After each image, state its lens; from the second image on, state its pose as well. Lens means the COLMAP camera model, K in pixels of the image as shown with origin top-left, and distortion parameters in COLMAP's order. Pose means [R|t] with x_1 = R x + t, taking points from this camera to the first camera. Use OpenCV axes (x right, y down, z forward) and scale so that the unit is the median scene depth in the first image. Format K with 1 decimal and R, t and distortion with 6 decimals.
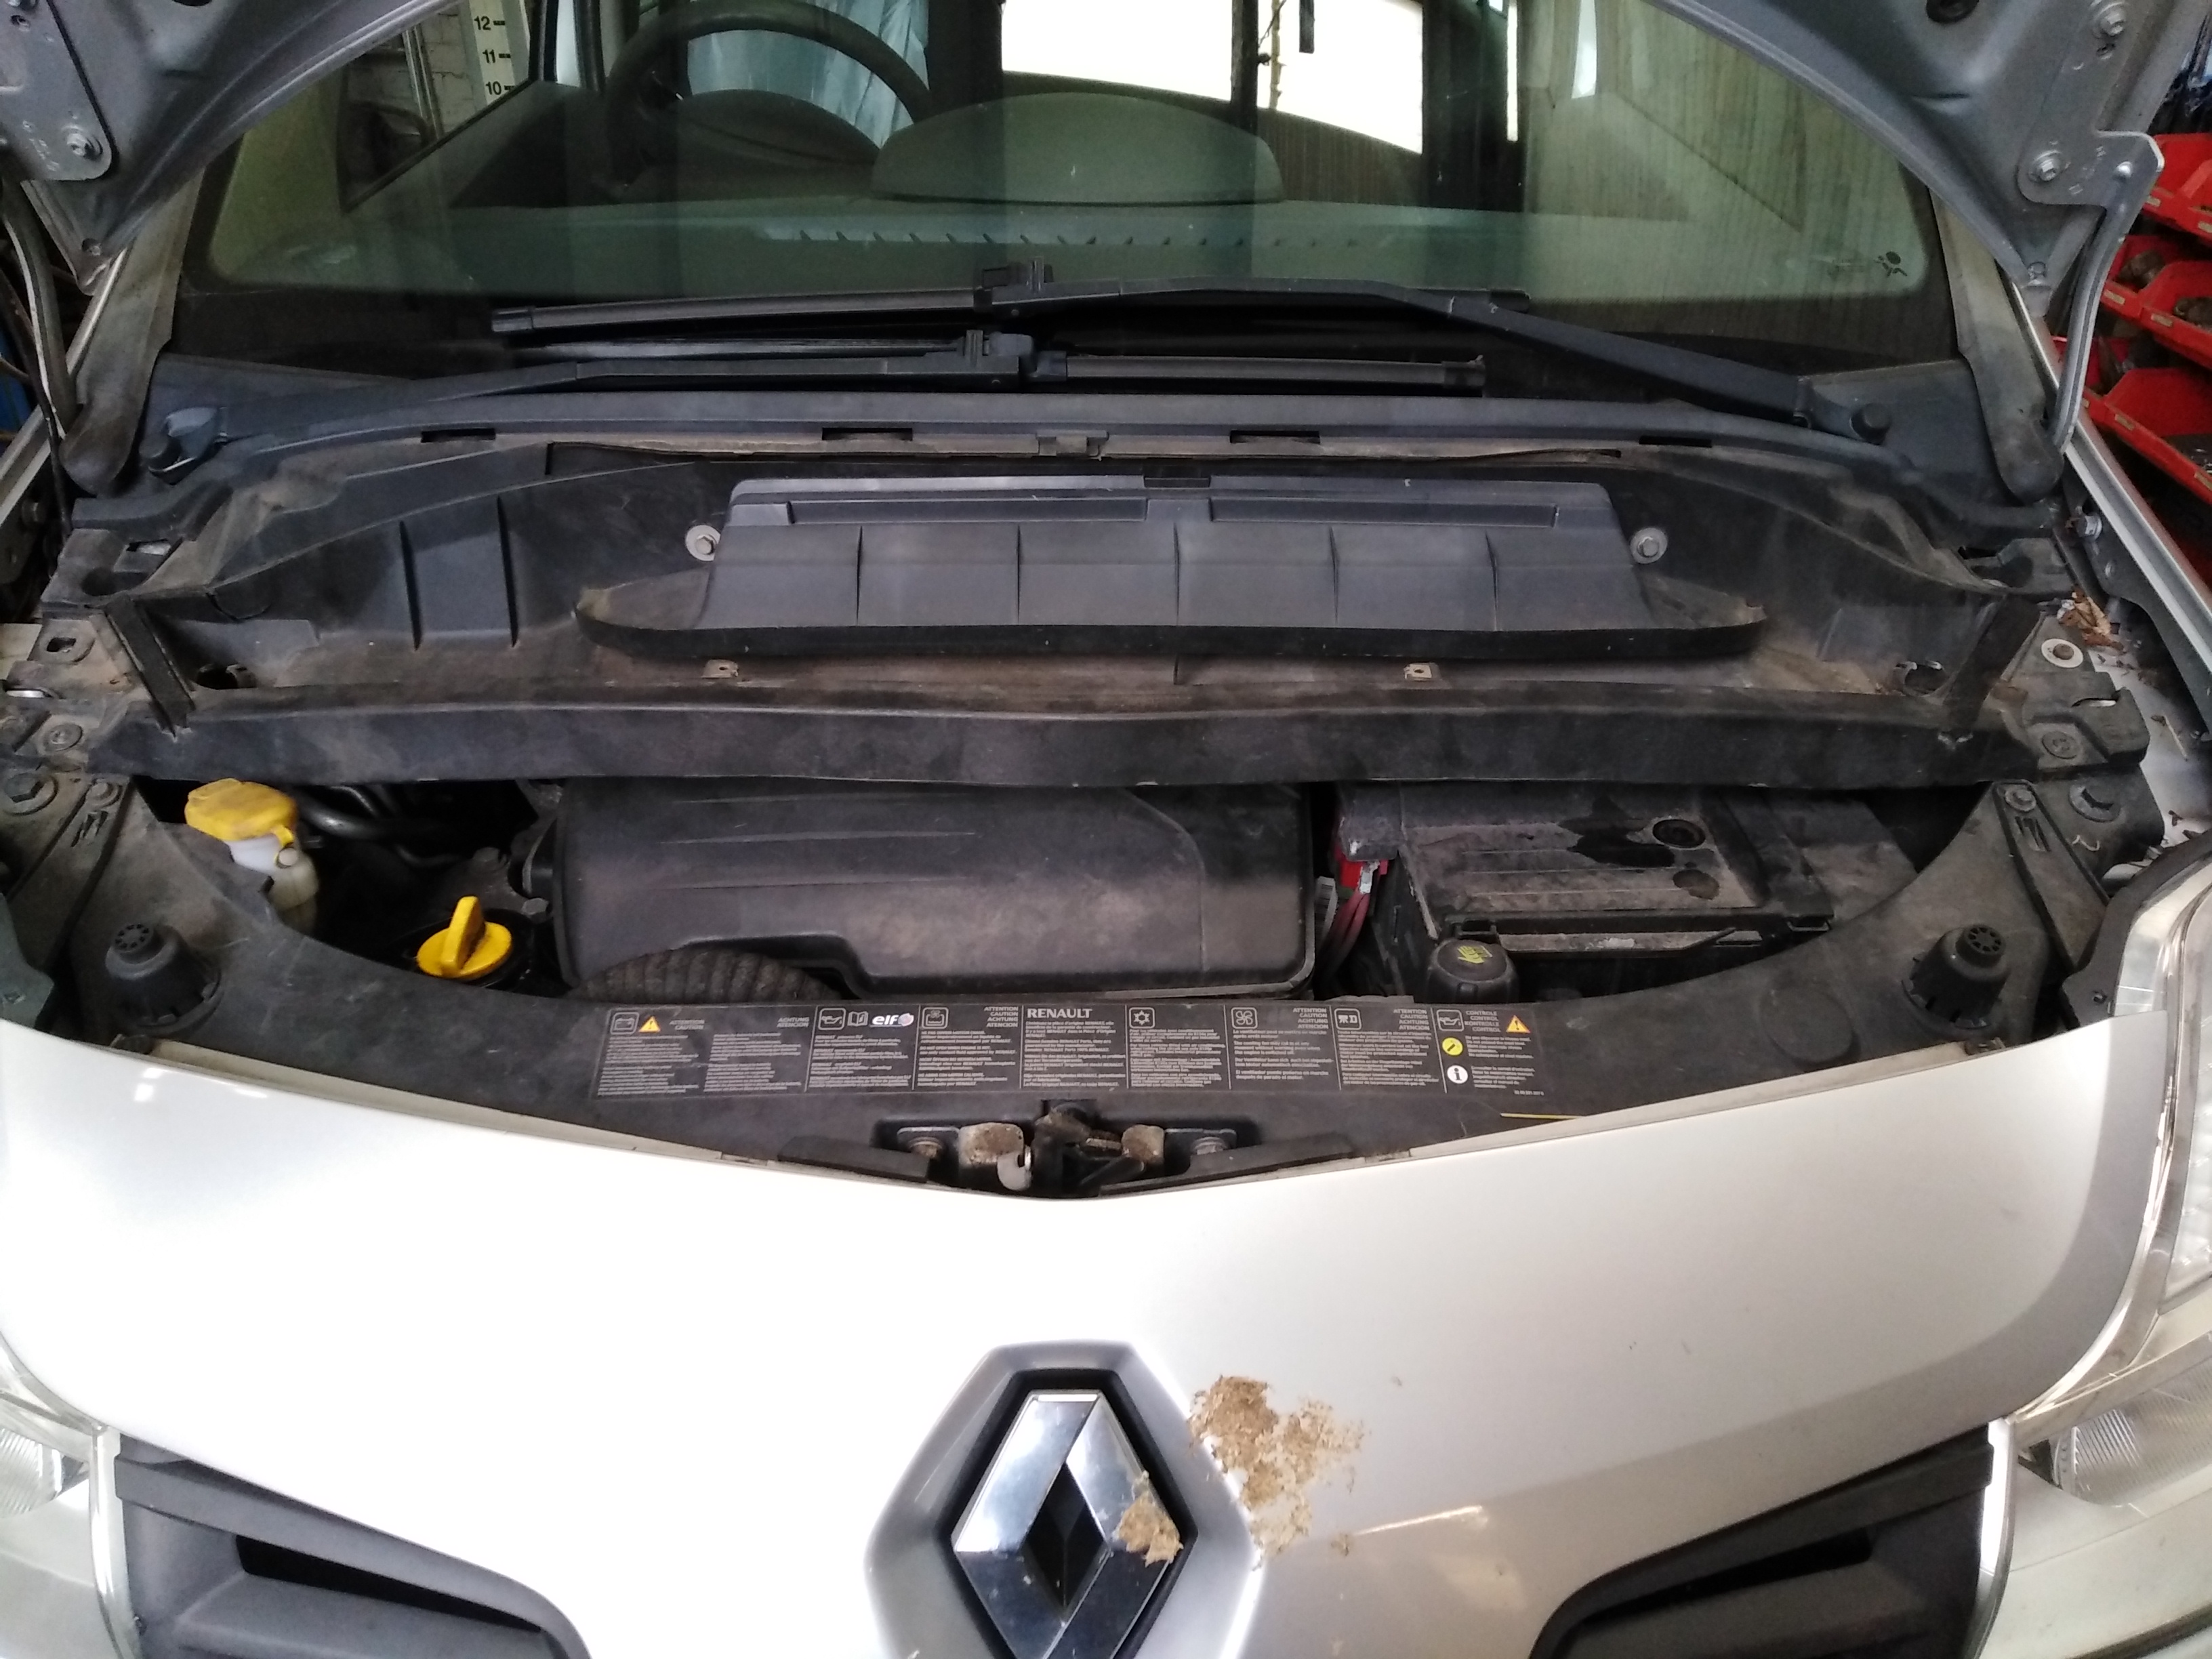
lens RADIAL K [[1578.9, 0, 1104.7], [0, 1578.9, 837.5], [0, 0, 1]] dist [0.086309, -0.091688]
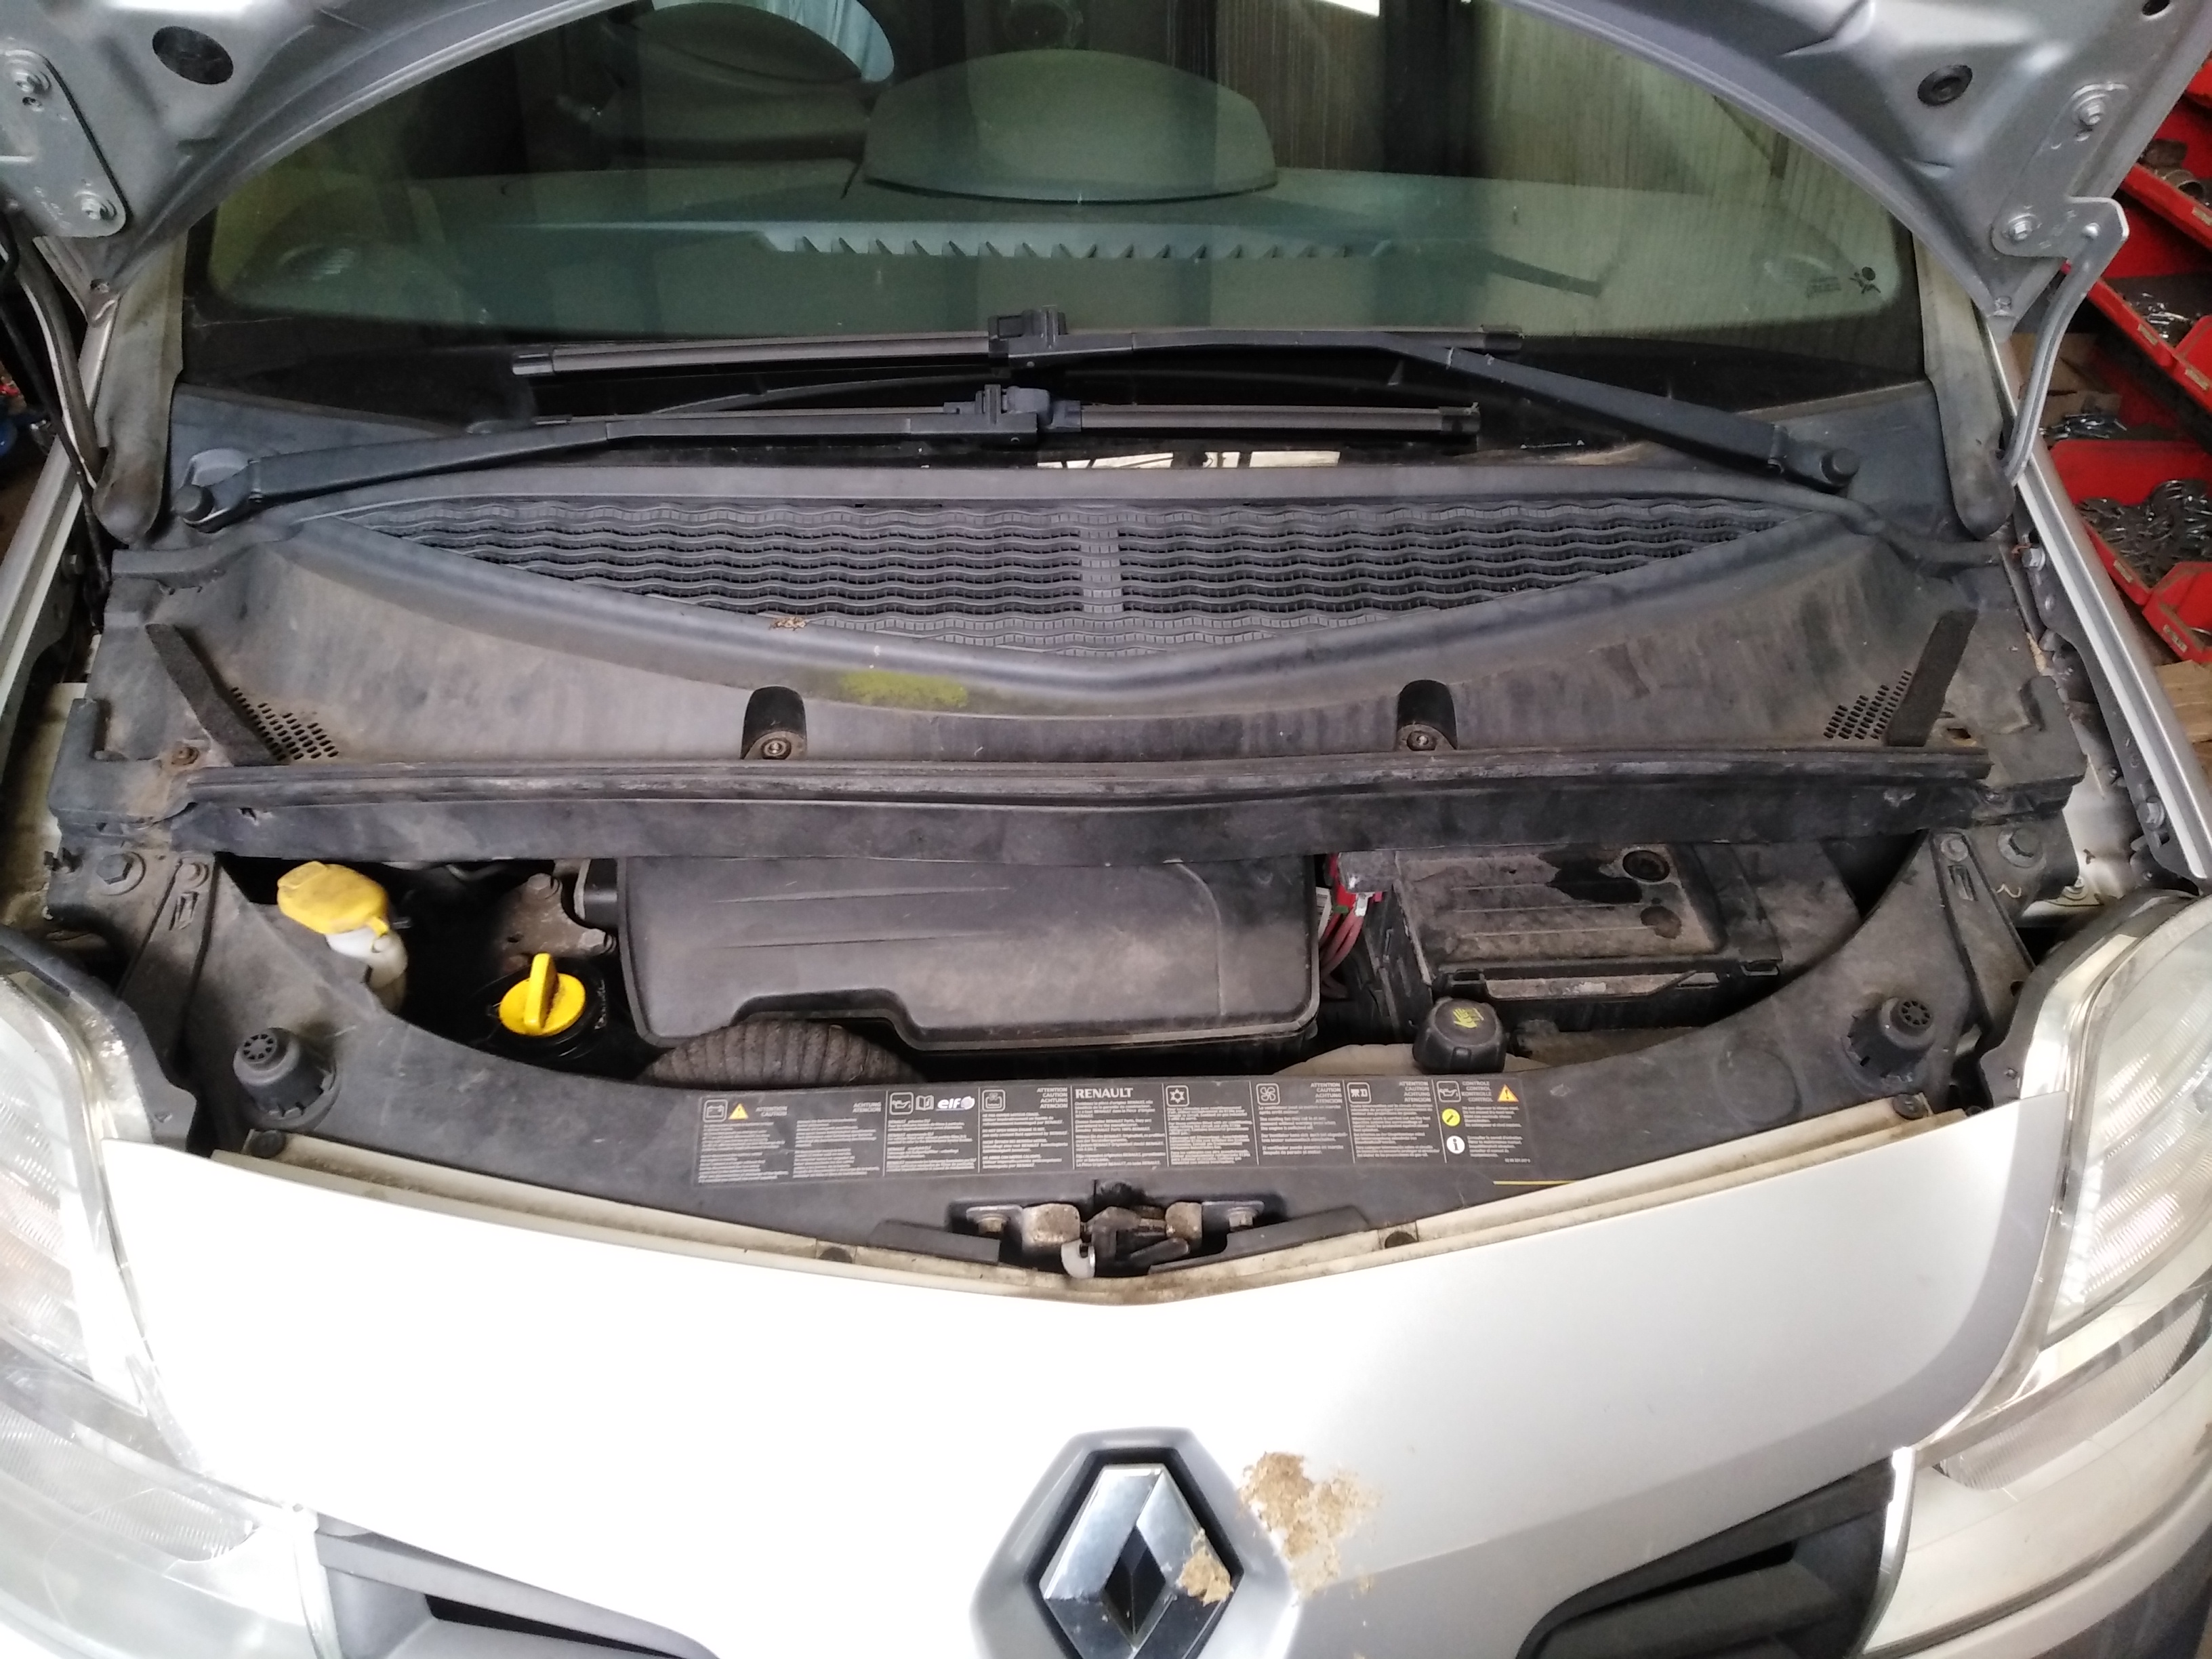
lens RADIAL K [[1578.9, 0, 1104.7], [0, 1578.9, 837.5], [0, 0, 1]] dist [0.086309, -0.091688]
pose [[0.999168, -0.013630, 0.038444, -0.068302], [0.007938, 0.989471, 0.144510, -0.228770], [-0.040009, -0.144085, 0.988756, -0.083382]]
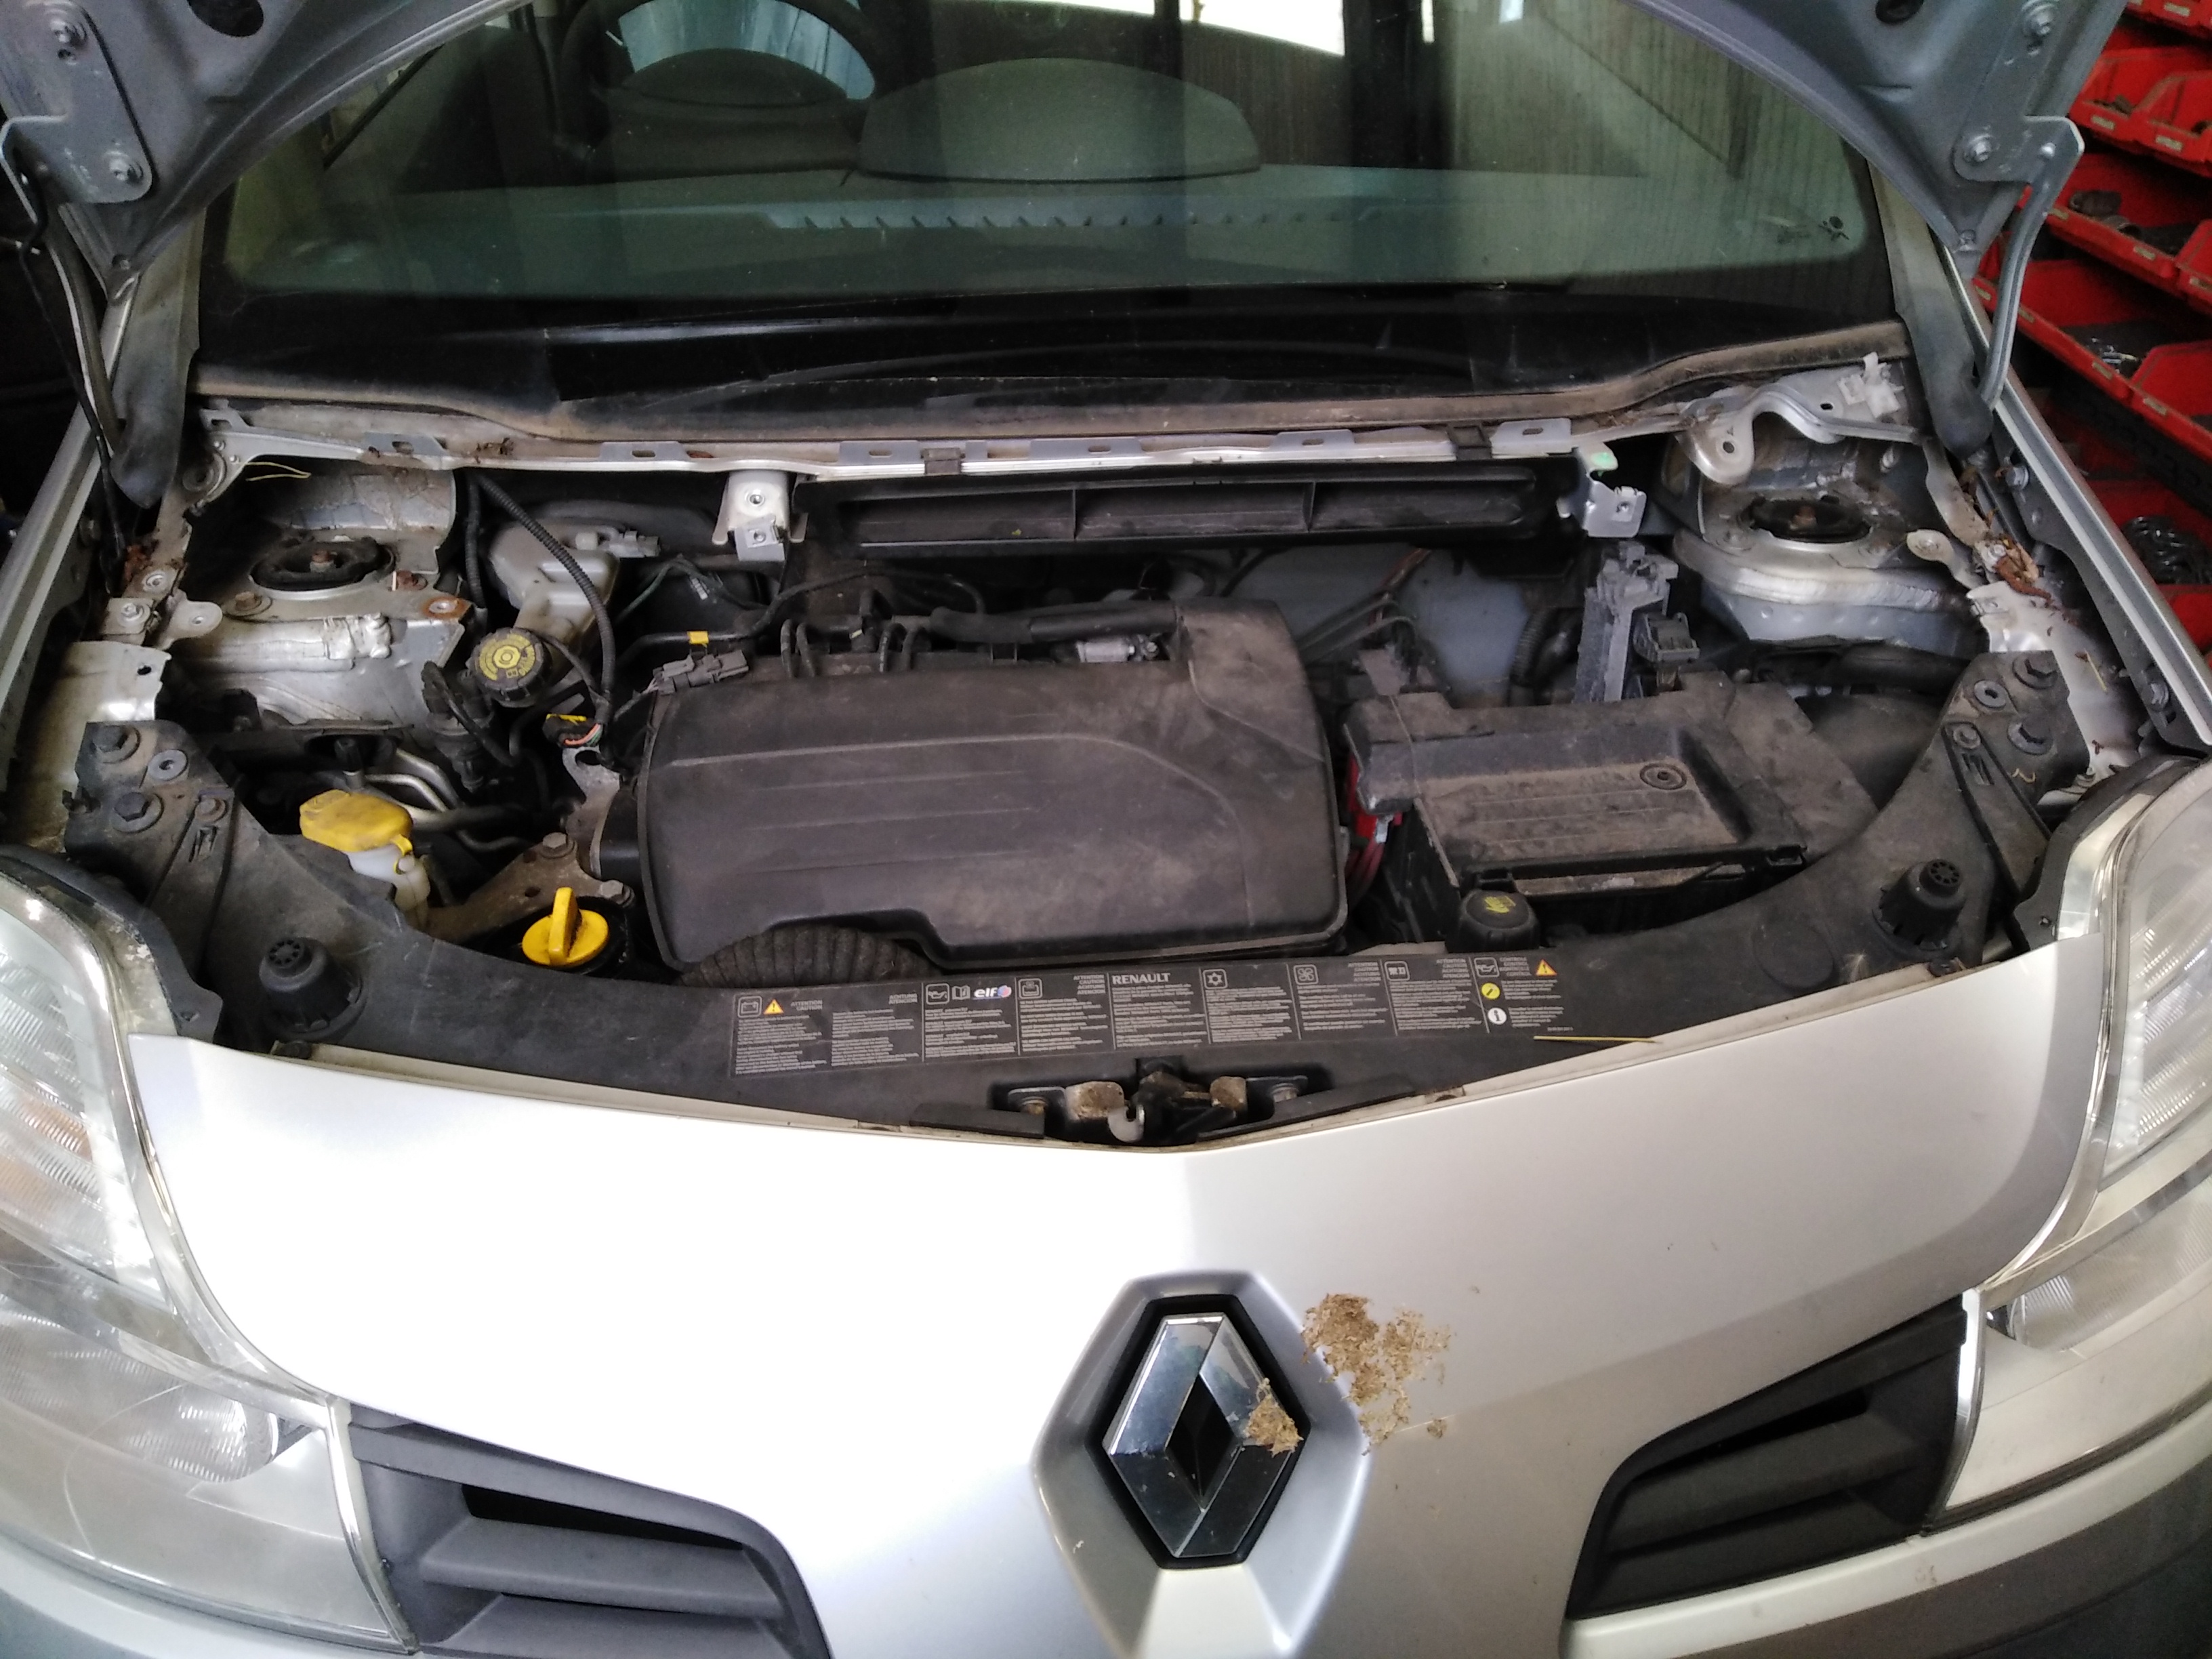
lens RADIAL K [[1592.1, 0, 1106.0], [0, 1592.1, 829.5], [0, 0, 1]] dist [0.085466, -0.093706]
pose [[0.997446, -0.044574, 0.055800, -0.110344], [0.041166, 0.997300, 0.060814, -0.062368], [-0.058360, -0.058362, 0.996588, -0.109885]]
